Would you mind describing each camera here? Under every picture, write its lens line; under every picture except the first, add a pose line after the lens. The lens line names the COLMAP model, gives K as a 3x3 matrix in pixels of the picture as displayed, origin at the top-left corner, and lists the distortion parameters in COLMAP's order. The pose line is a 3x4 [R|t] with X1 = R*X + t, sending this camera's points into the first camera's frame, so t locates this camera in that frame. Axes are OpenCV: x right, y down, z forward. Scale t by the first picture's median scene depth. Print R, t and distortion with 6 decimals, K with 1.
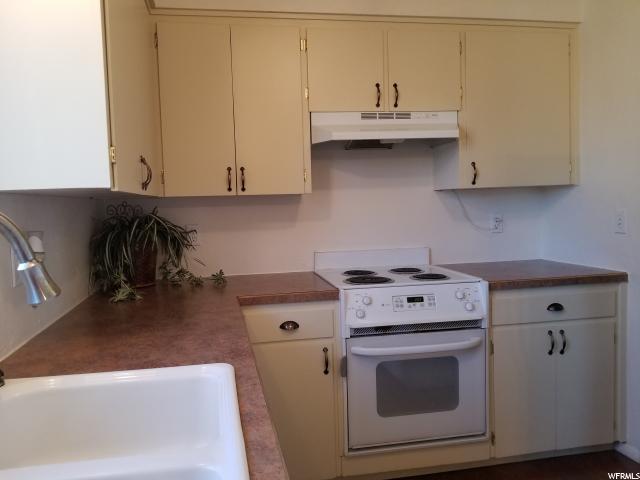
lens RADIAL K [[502.1, 0, 300.8], [0, 502.1, 232.2], [0, 0, 1]] dist [0.028715, -0.026717]
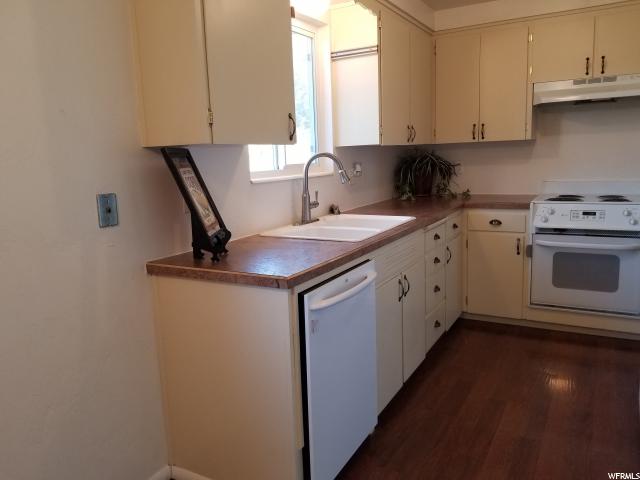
lens RADIAL K [[501.1, 0, 309.1], [0, 501.1, 231.8], [0, 0, 1]] dist [0.056236, -0.087791]
pose [[0.768344, 0.098544, -0.632405, 0.524348], [-0.020951, 0.991419, 0.129032, 0.014768], [0.639694, -0.085892, 0.763816, -0.622544]]
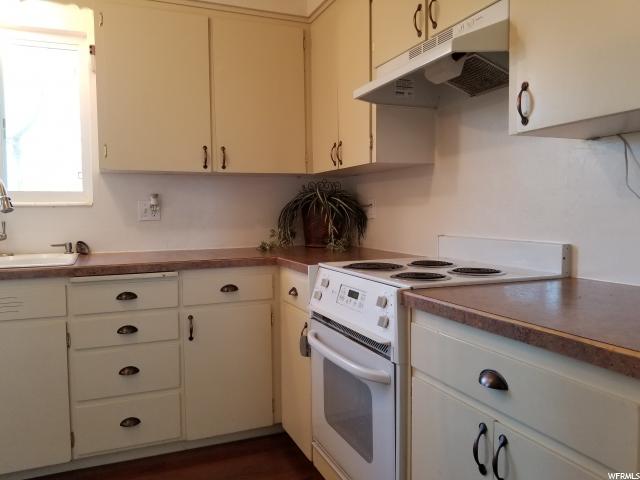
lens RADIAL K [[501.1, 0, 314.9], [0, 501.1, 242.8], [0, 0, 1]] dist [0.056236, -0.087791]
pose [[0.204480, 0.090803, -0.974650, 0.940591], [-0.041767, 0.995591, 0.083991, -0.006809], [0.977979, 0.023534, 0.207371, 0.767581]]
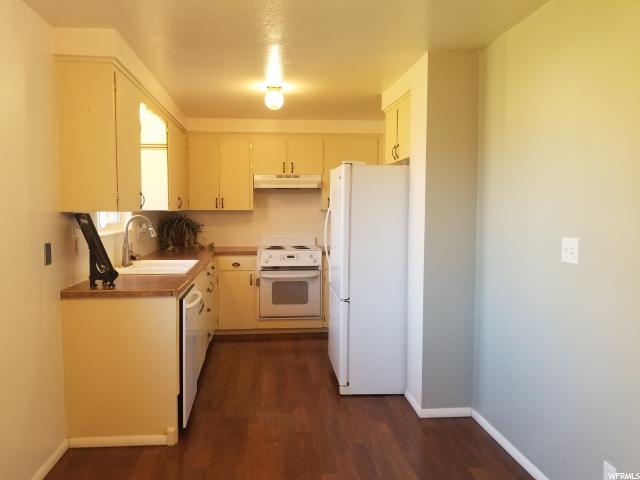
lens RADIAL K [[501.1, 0, 303.7], [0, 501.1, 233.7], [0, 0, 1]] dist [0.056236, -0.087791]
pose [[0.996257, 0.034934, -0.079068, 0.464639], [-0.035065, 0.999385, -0.000264, 0.023532], [0.079010, 0.003035, 0.996869, -1.333006]]
